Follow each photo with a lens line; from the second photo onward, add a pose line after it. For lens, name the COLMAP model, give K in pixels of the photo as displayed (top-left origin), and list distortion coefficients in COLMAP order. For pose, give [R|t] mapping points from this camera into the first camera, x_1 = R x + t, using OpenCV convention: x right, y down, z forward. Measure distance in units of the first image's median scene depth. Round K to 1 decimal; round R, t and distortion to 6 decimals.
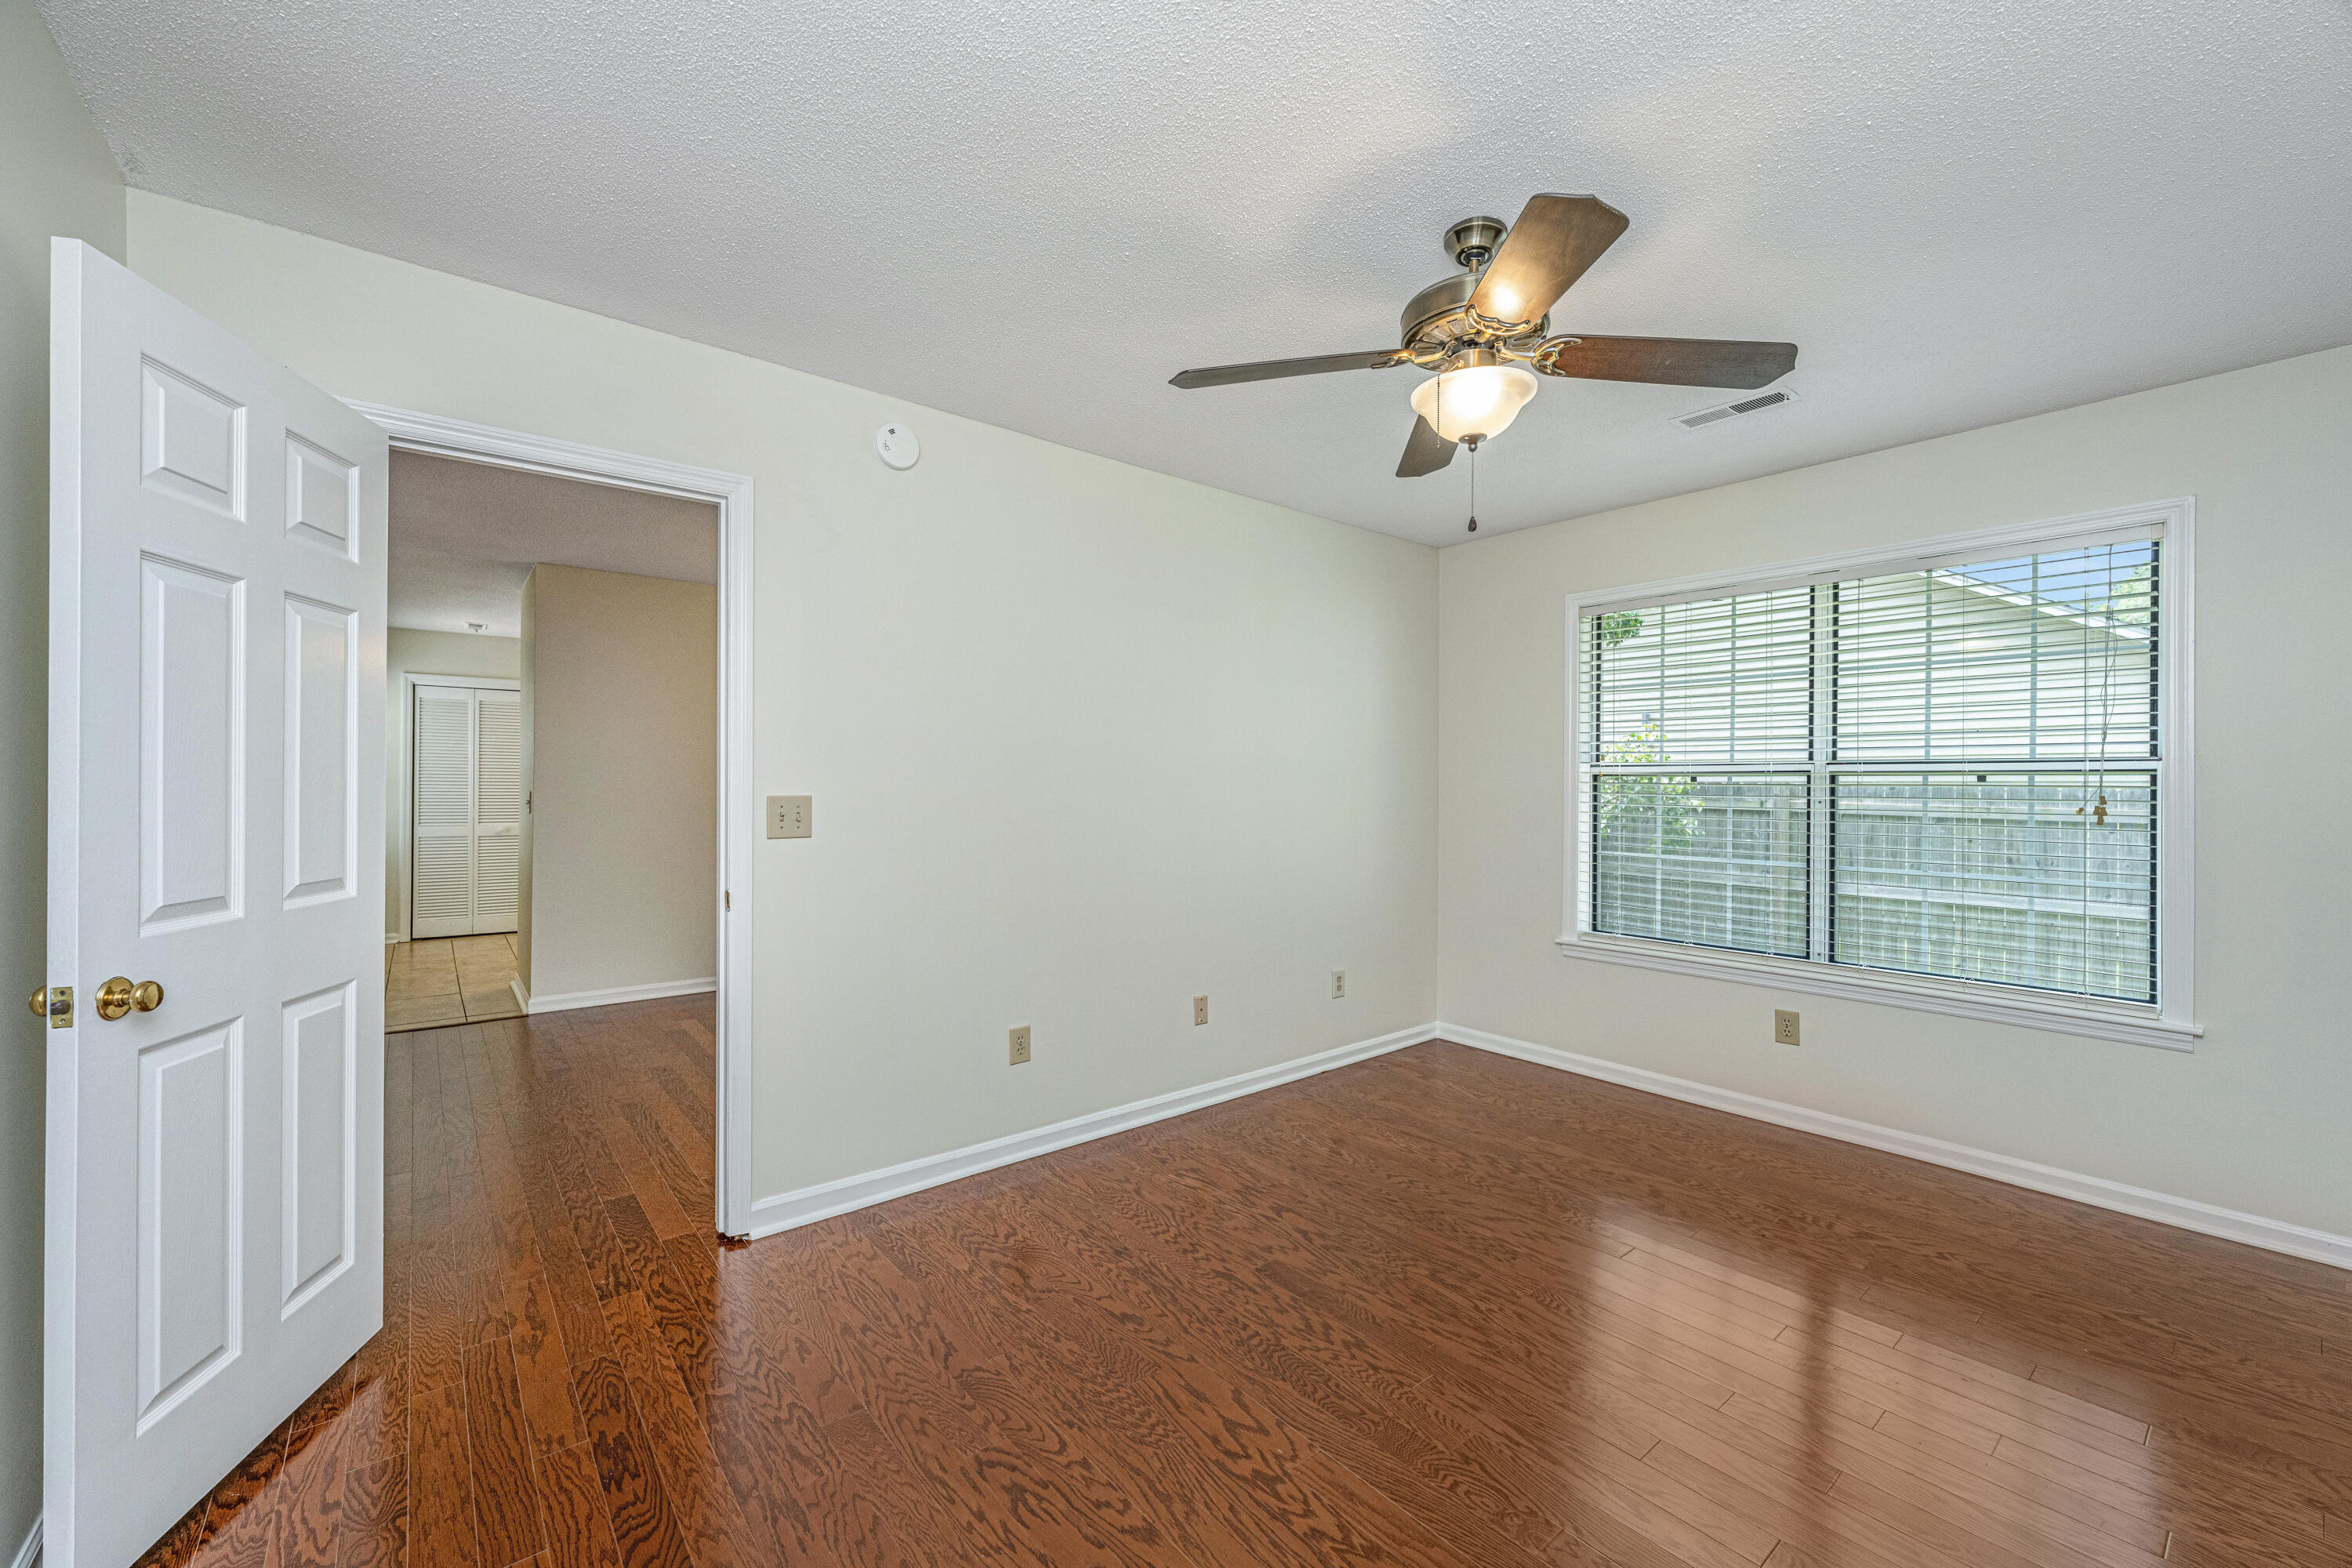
lens RADIAL K [[925.1, 0, 1176.0], [0, 925.1, 784.0], [0, 0, 1]] dist [-0.000540, 0.000341]
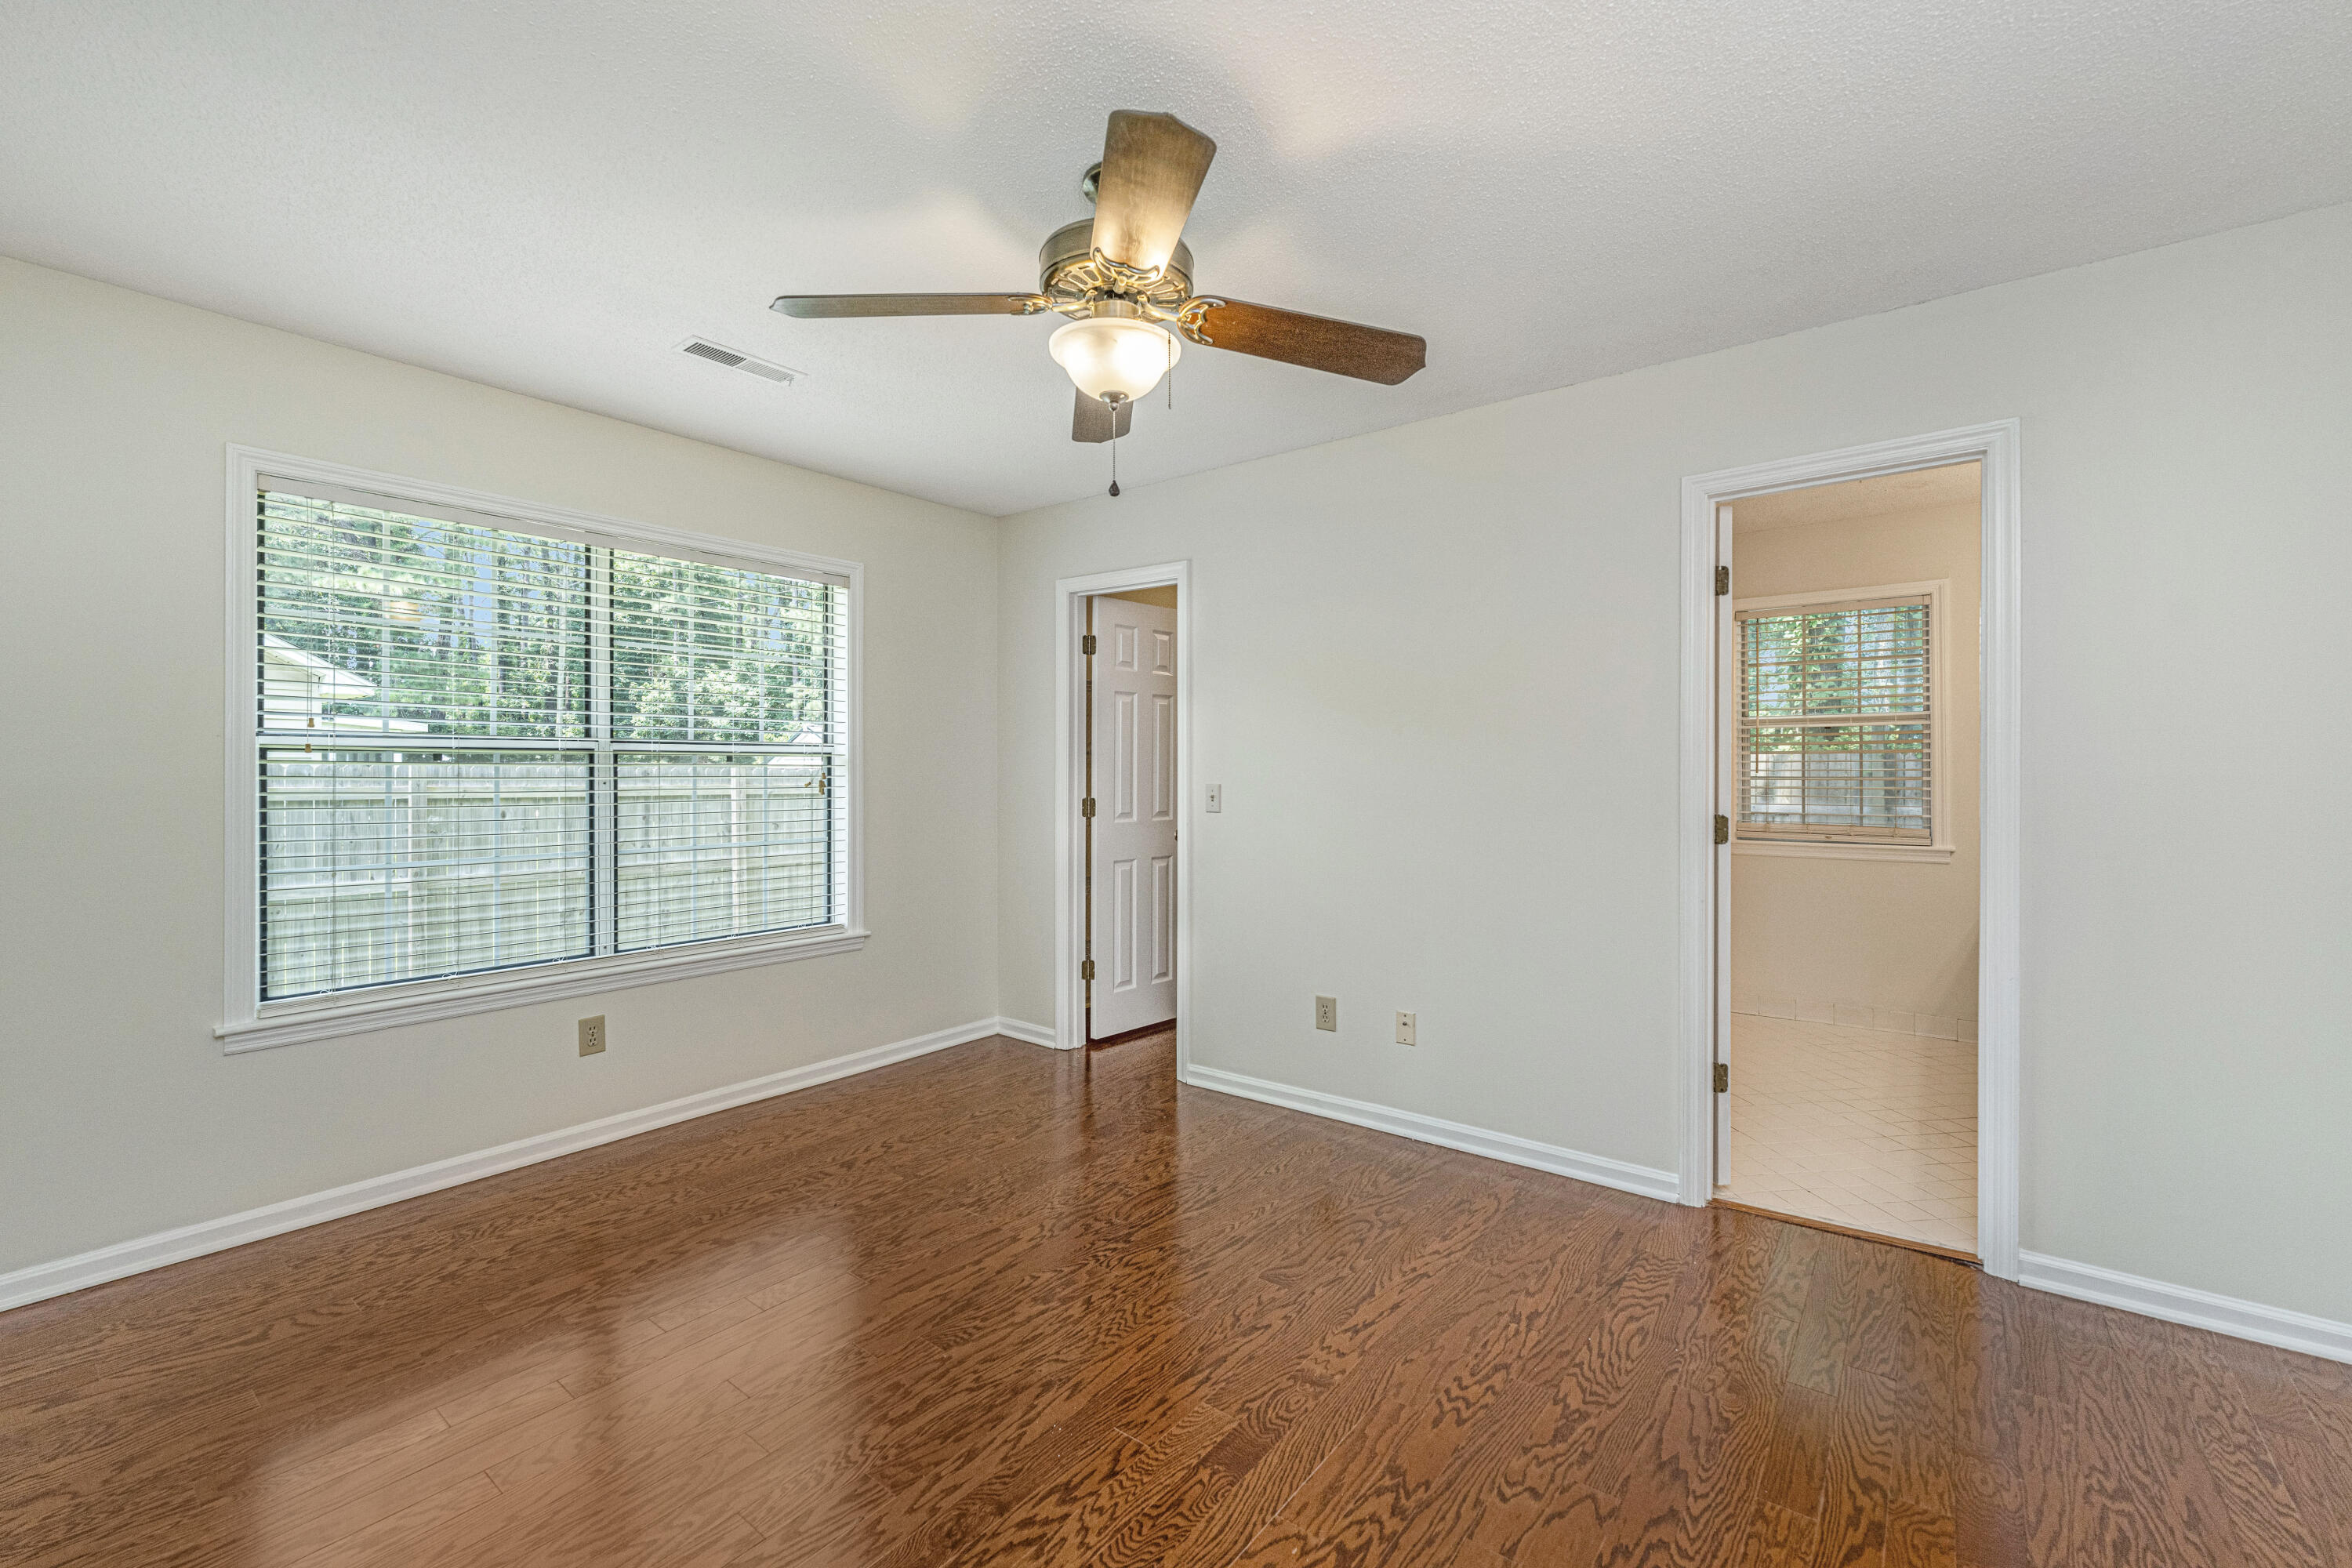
lens RADIAL K [[963.0, 0, 1165.7], [0, 963.0, 776.0], [0, 0, 1]] dist [-0.000637, 0.000305]
pose [[-0.206167, -0.014015, 0.978416, -0.467869], [-0.003973, 0.999901, 0.013486, -0.003668], [-0.978509, -0.001106, -0.206203, 0.841834]]
